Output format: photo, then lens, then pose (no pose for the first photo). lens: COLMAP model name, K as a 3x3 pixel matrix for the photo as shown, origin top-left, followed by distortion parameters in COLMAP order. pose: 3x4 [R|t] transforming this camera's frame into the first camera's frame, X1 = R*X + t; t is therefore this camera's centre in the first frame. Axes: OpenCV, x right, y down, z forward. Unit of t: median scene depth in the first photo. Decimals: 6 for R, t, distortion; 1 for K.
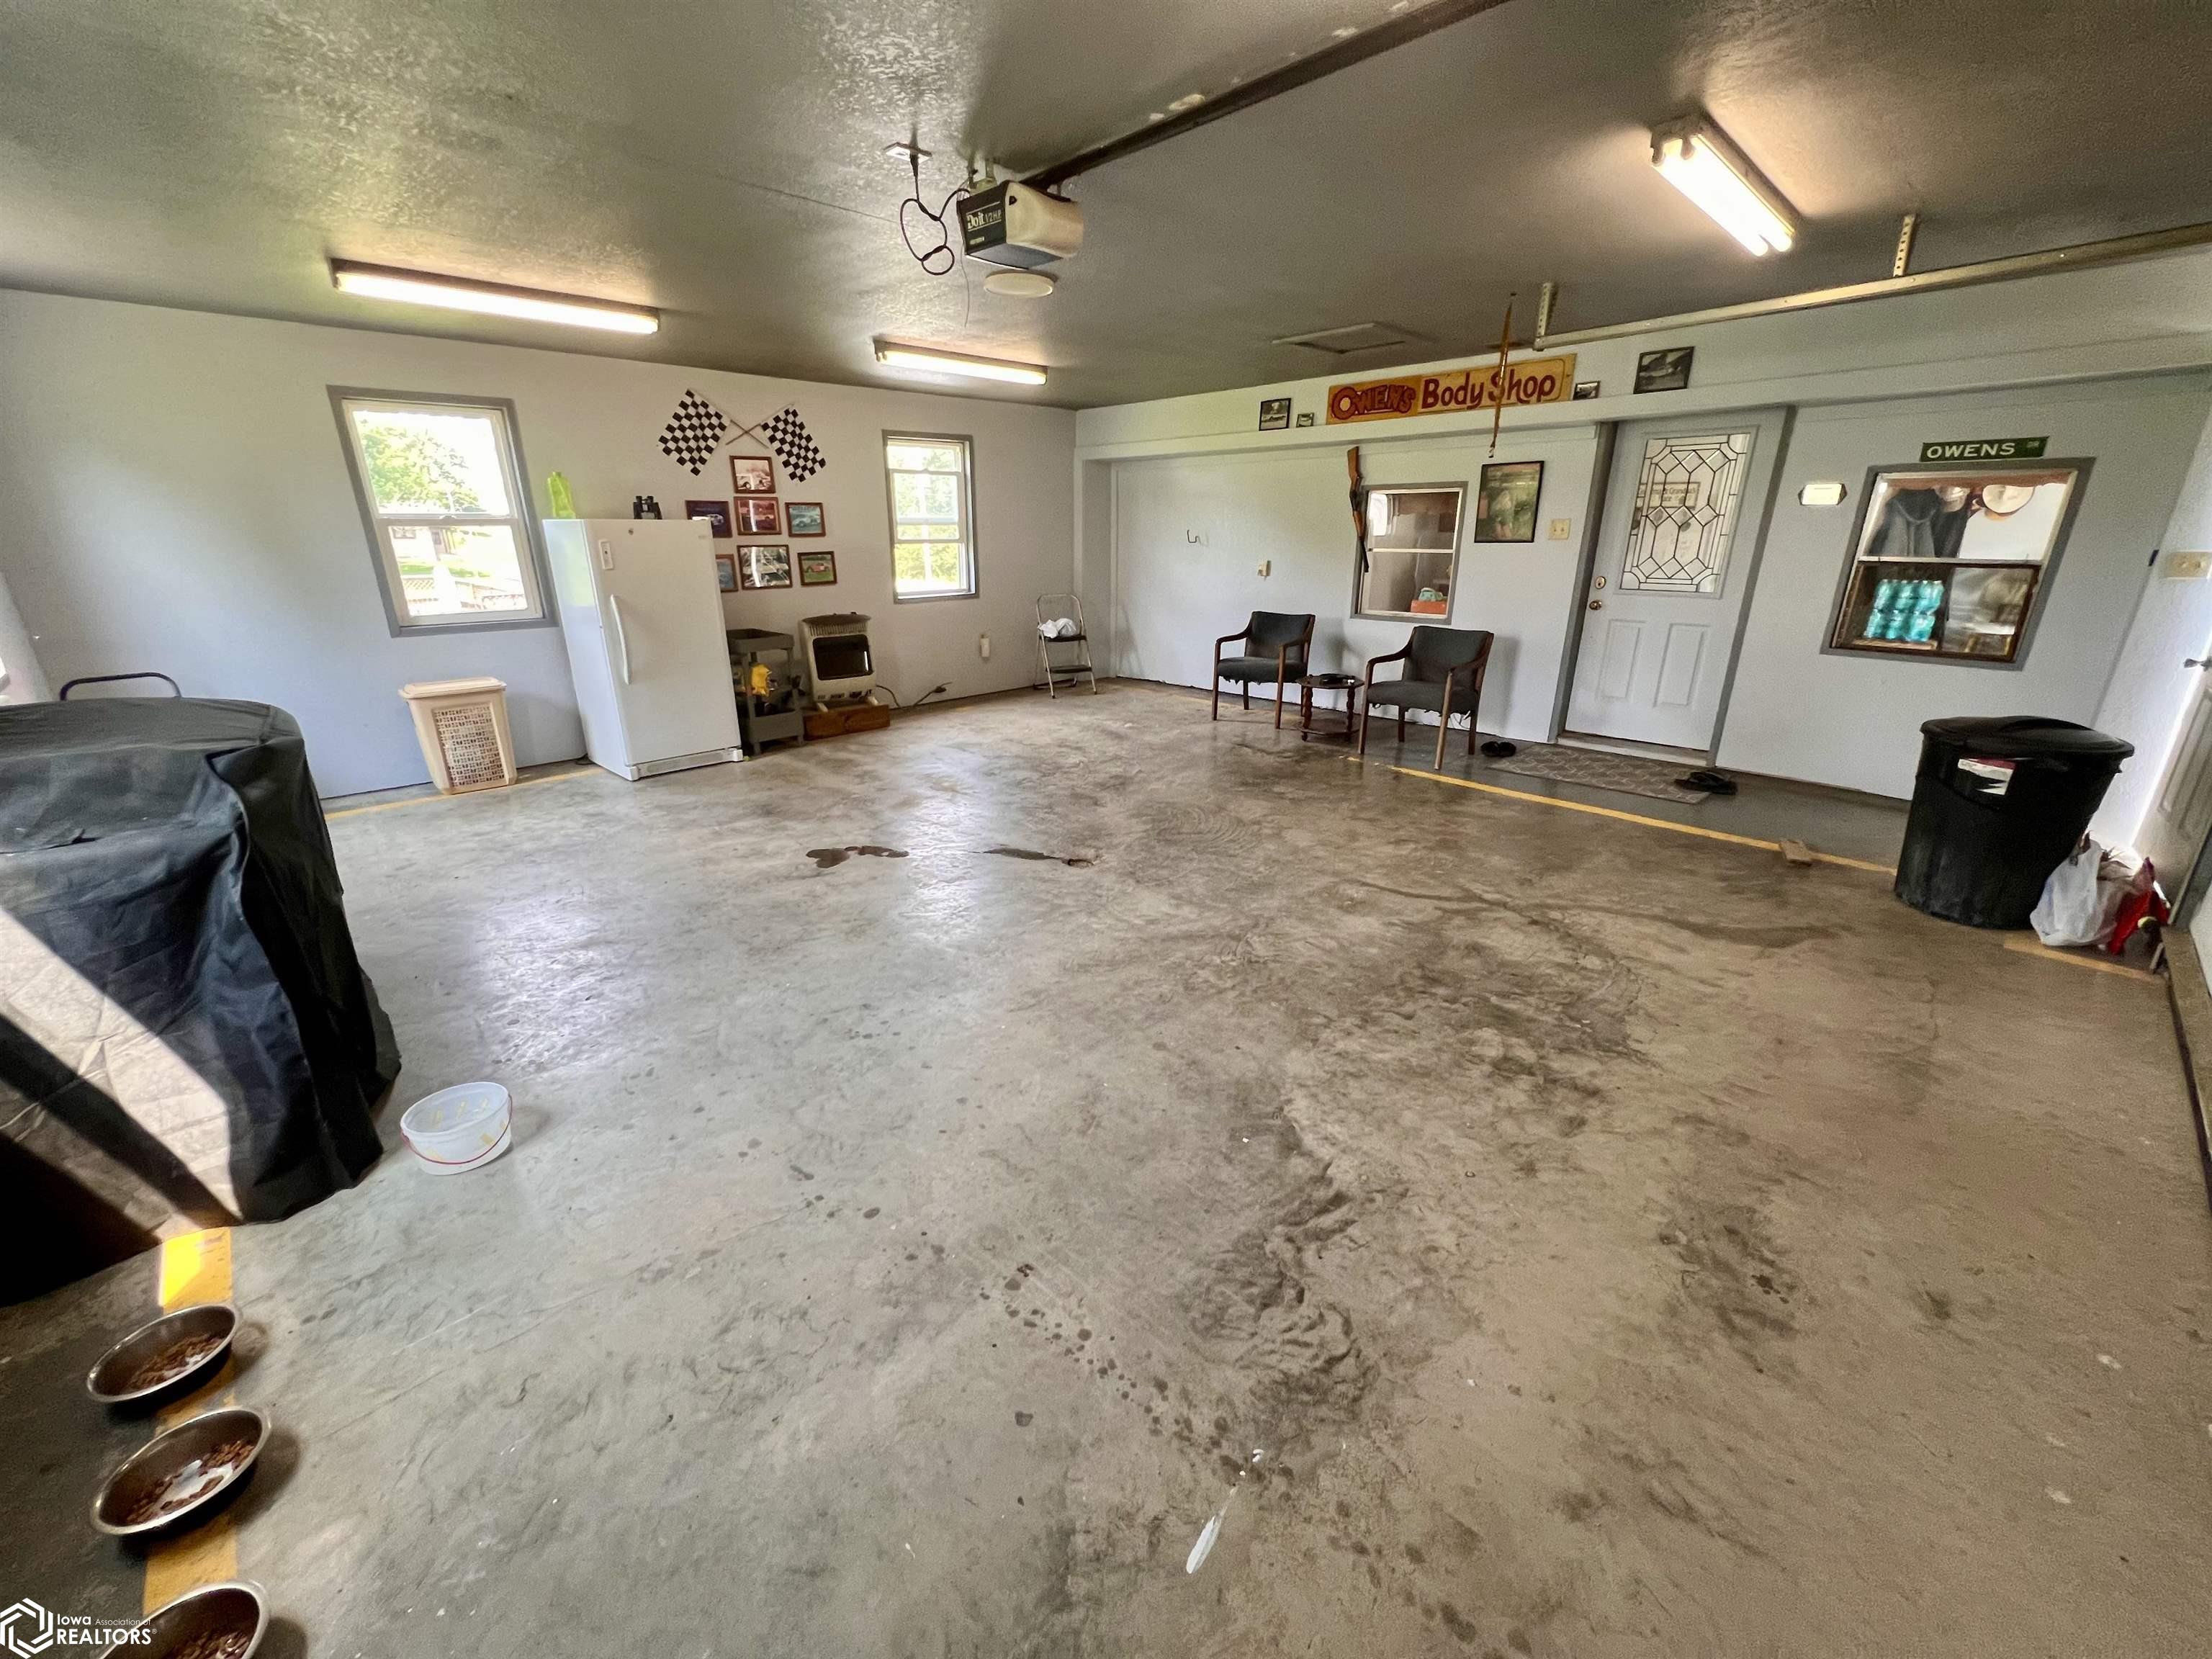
lens RADIAL K [[877.8, 0, 1096.5], [0, 877.8, 830.3], [0, 0, 1]] dist [0.001408, -0.000632]
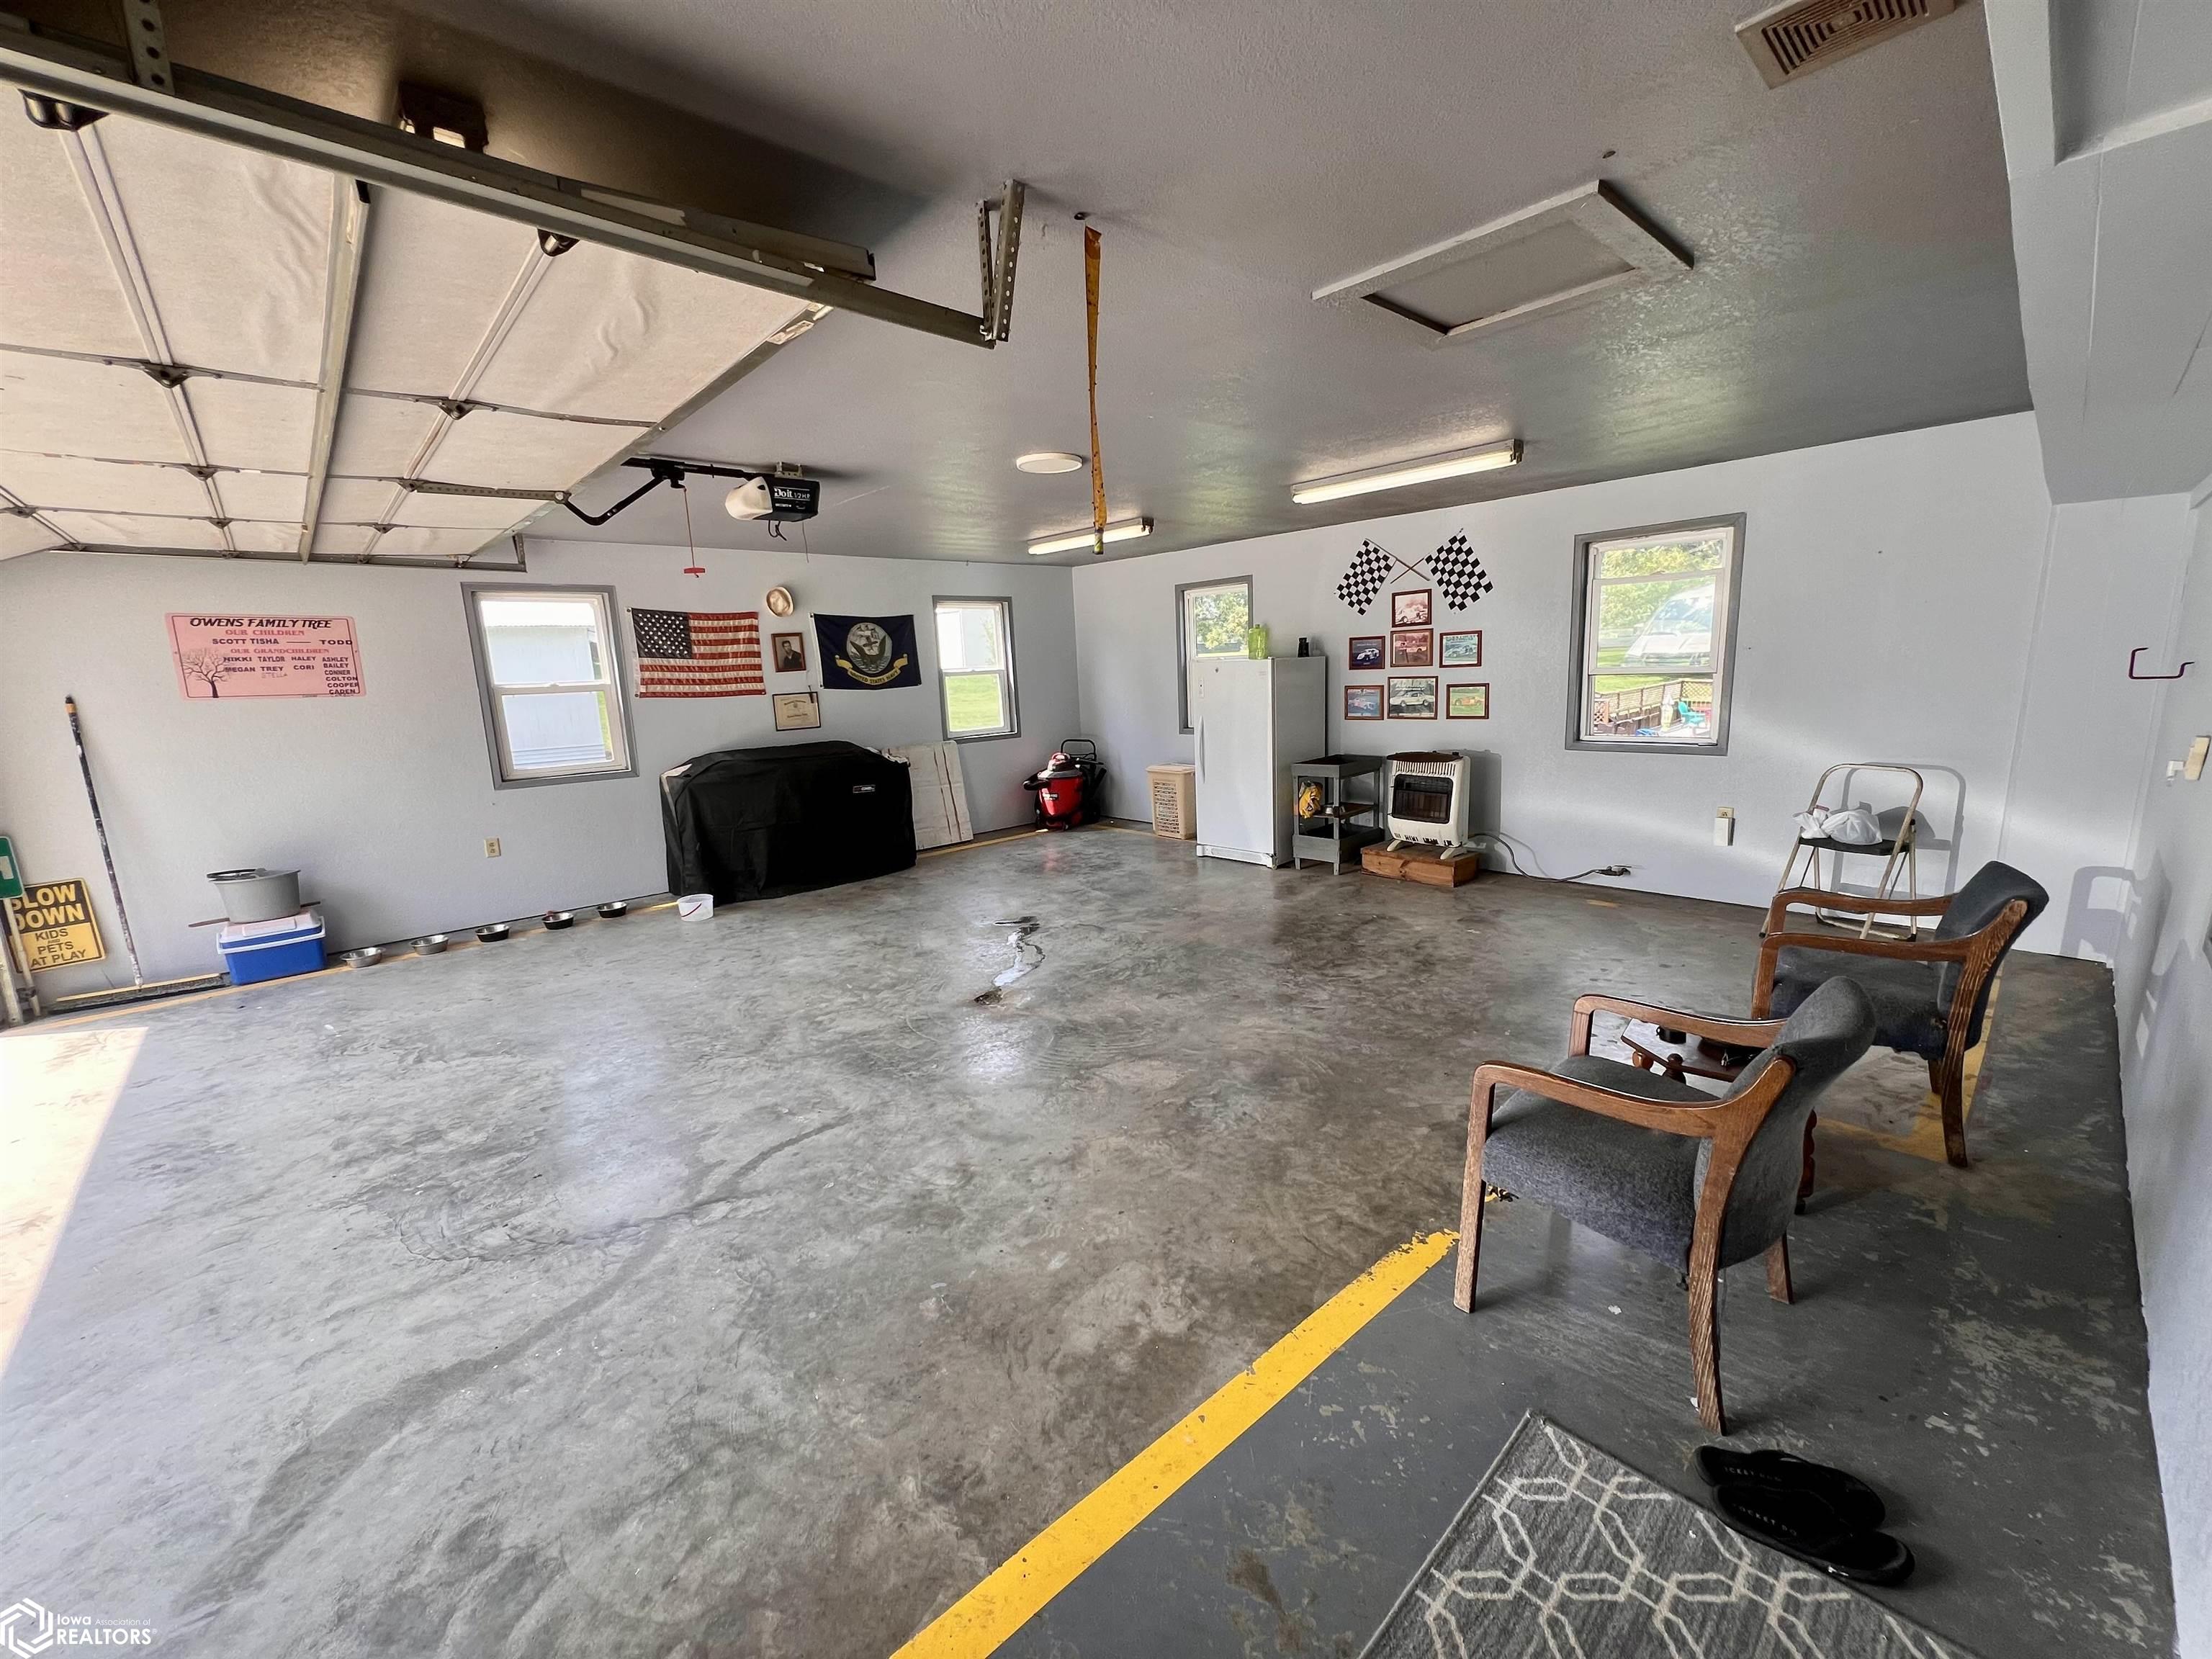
lens RADIAL K [[877.8, 0, 1101.1], [0, 877.8, 820.2], [0, 0, 1]] dist [0.001408, -0.000632]
pose [[-0.009483, 0.179475, -0.983717, 0.908594], [-0.288776, 0.941354, 0.174530, -0.359604], [0.957350, 0.285729, 0.042902, 0.986514]]
